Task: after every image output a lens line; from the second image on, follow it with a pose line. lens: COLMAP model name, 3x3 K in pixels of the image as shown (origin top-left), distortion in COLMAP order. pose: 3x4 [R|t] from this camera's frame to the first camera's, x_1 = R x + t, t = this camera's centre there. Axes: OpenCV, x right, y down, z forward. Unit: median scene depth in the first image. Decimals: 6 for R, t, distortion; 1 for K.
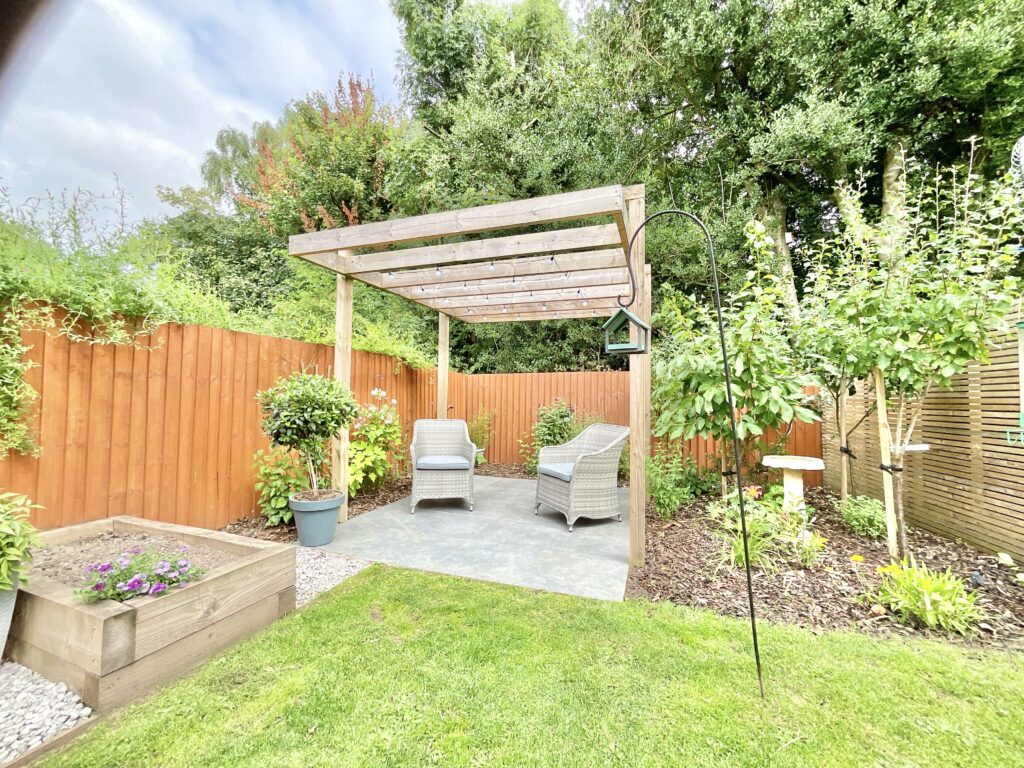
lens RADIAL K [[417.1, 0, 512.2], [0, 417.1, 382.0], [0, 0, 1]] dist [0.000066, 0.000010]
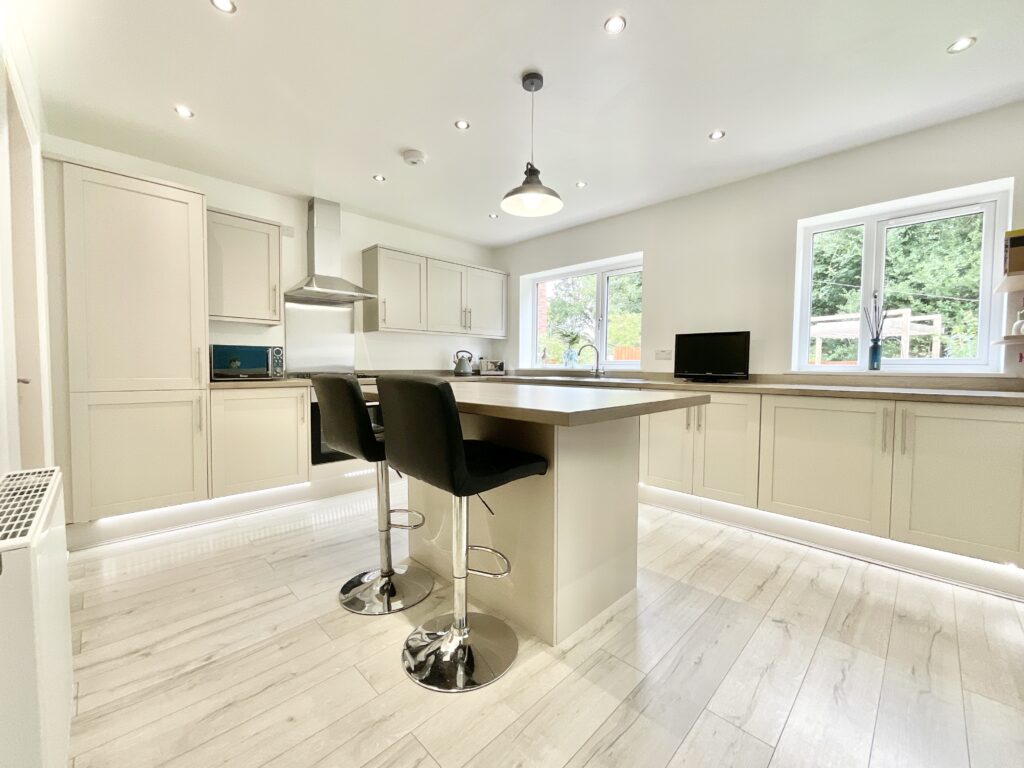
lens RADIAL K [[417.1, 0, 512.0], [0, 417.1, 382.9], [0, 0, 1]] dist [0.000066, 0.000010]
pose [[0.759283, 0.024235, -0.650310, 0.030994], [0.024128, 0.997571, 0.065347, -0.072413], [0.650314, -0.065308, 0.756853, -1.241794]]
